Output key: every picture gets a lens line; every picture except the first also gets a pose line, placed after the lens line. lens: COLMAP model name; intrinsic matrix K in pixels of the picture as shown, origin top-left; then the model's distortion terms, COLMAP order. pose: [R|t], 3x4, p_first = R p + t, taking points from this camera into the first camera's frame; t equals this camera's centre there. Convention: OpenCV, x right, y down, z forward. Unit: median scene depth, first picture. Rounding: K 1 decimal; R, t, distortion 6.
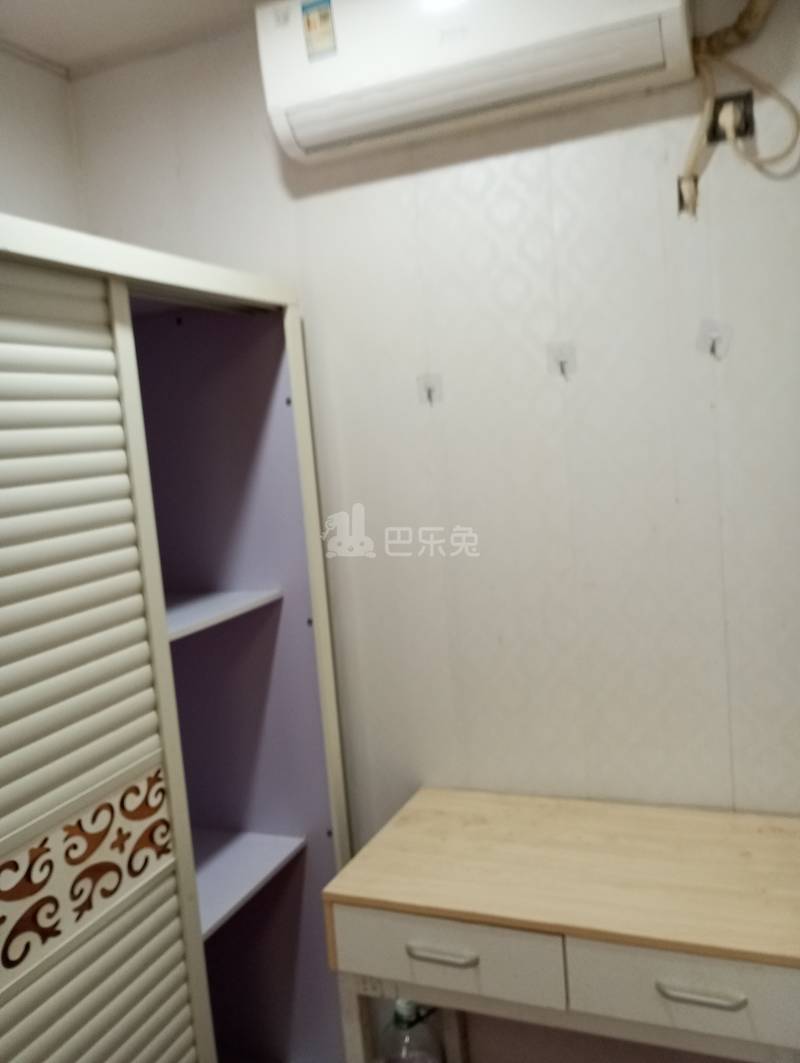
lens RADIAL K [[900.3, 0, 399.5], [0, 900.3, 528.8], [0, 0, 1]] dist [0.093192, -0.154031]
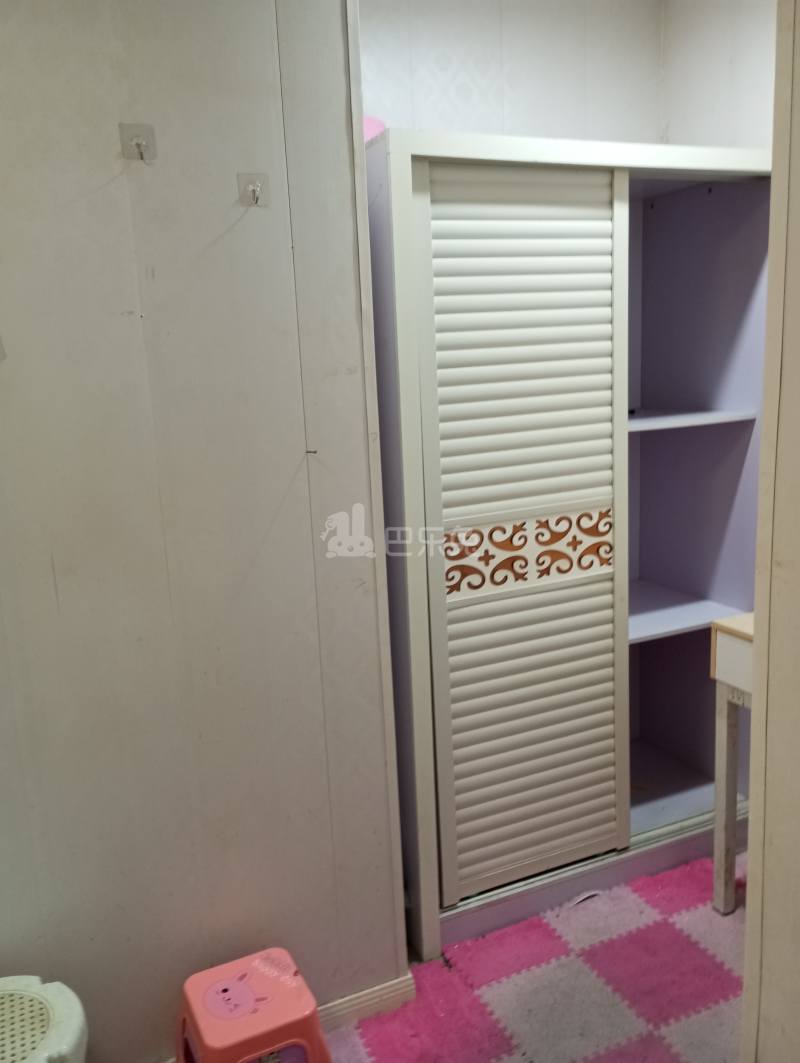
lens RADIAL K [[880.4, 0, 398.5], [0, 880.4, 538.9], [0, 0, 1]] dist [0.083034, -0.102407]
pose [[0.733107, 0.189792, -0.653095, 0.452303], [-0.087706, 0.978638, 0.185945, 0.069248], [0.674434, -0.079037, 0.734092, -0.326614]]
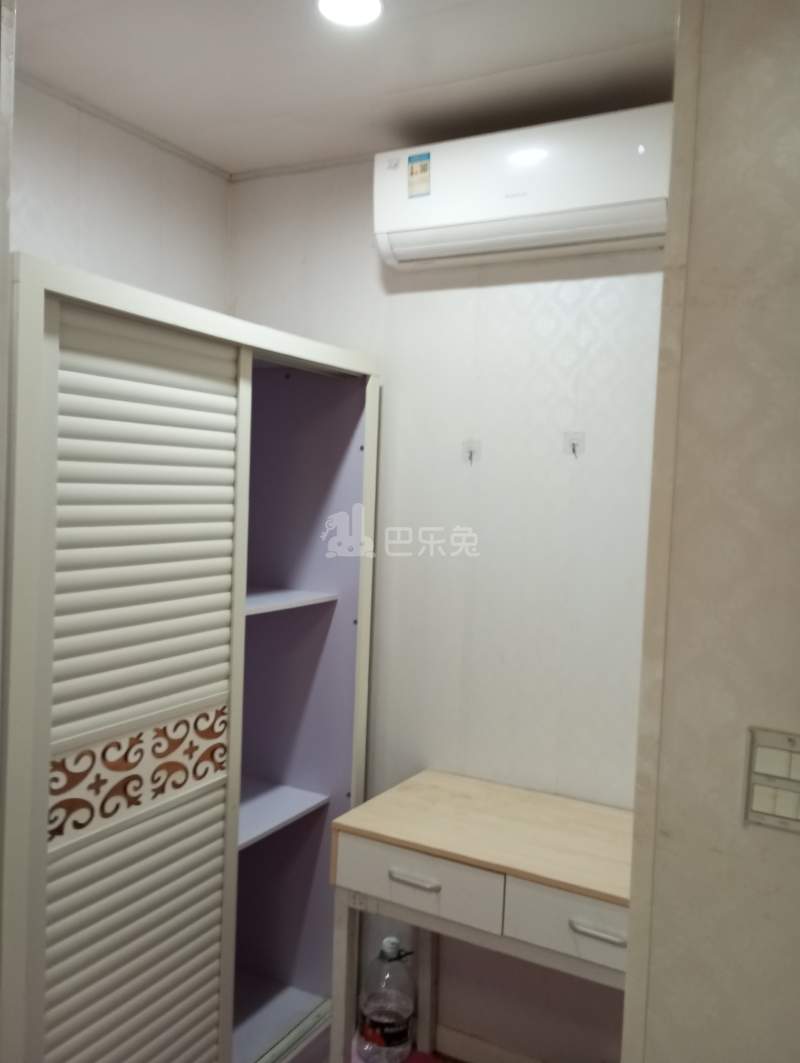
lens RADIAL K [[880.4, 0, 398.5], [0, 880.4, 538.9], [0, 0, 1]] dist [0.083034, -0.102407]
pose [[0.986770, 0.130286, -0.096488, 0.084329], [-0.134501, 0.990164, -0.038528, 0.035129], [0.090519, 0.050996, 0.994588, -0.296226]]
